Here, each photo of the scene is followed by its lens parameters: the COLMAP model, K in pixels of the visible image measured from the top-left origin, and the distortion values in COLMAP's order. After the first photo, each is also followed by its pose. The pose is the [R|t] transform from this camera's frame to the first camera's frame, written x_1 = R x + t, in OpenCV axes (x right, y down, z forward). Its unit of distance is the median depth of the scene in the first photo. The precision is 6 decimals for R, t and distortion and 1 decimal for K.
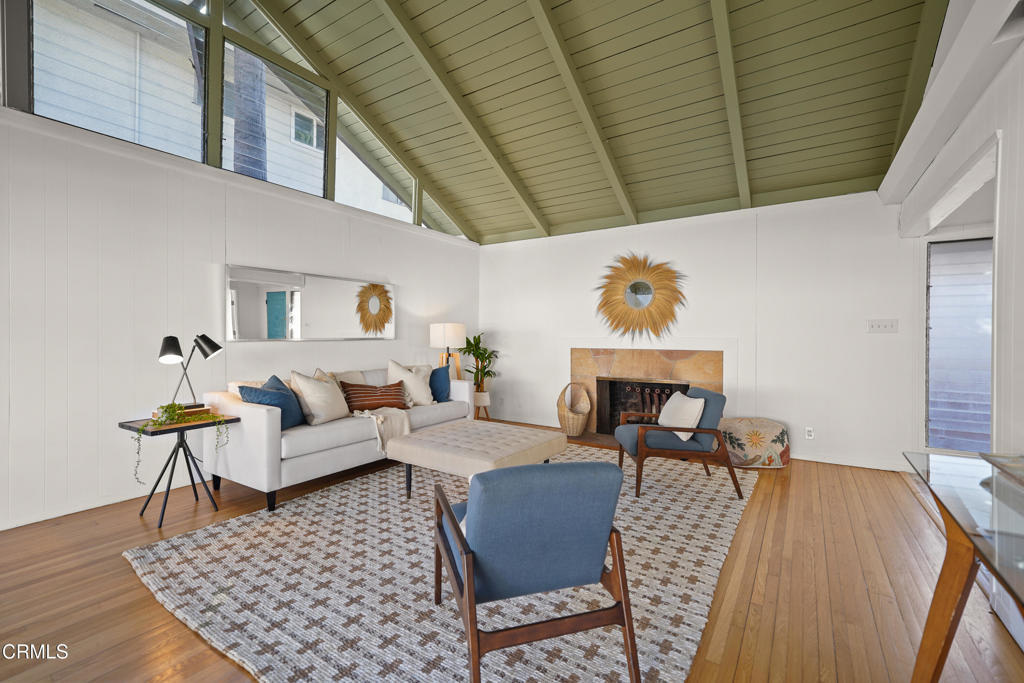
lens RADIAL K [[447.2, 0, 513.8], [0, 447.2, 341.5], [0, 0, 1]] dist [-0.003822, -0.000827]
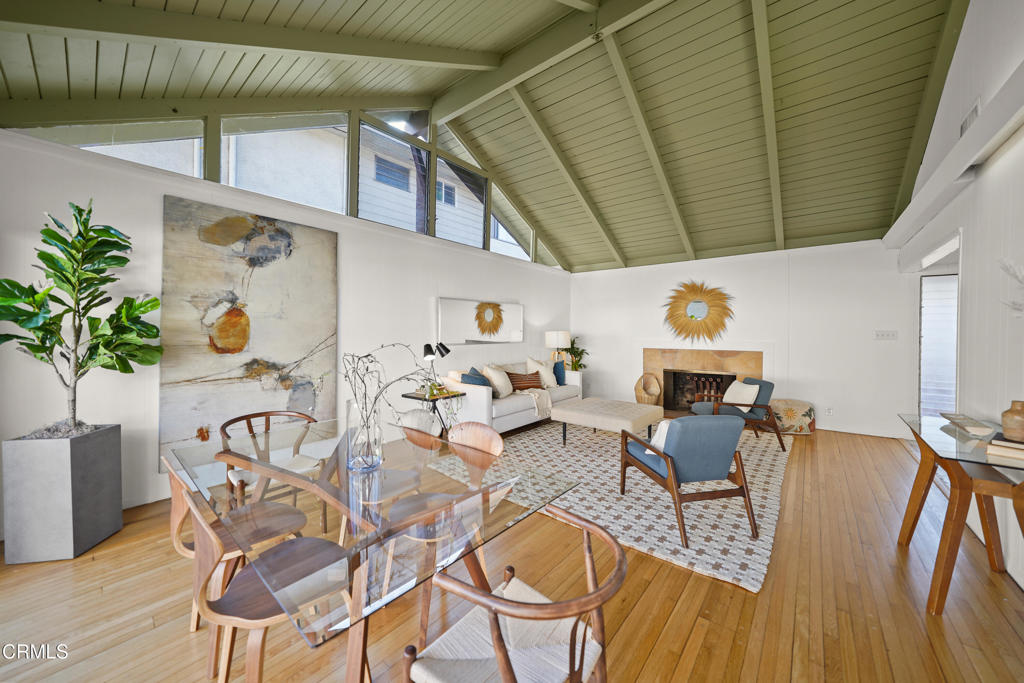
lens RADIAL K [[373.7, 0, 510.1], [0, 373.7, 337.4], [0, 0, 1]] dist [-0.011103, 0.000181]
pose [[0.994586, 0.000158, -0.103917, -0.210725], [0.000297, 0.999990, 0.004365, -0.029863], [0.103916, -0.004372, 0.994576, -0.256403]]
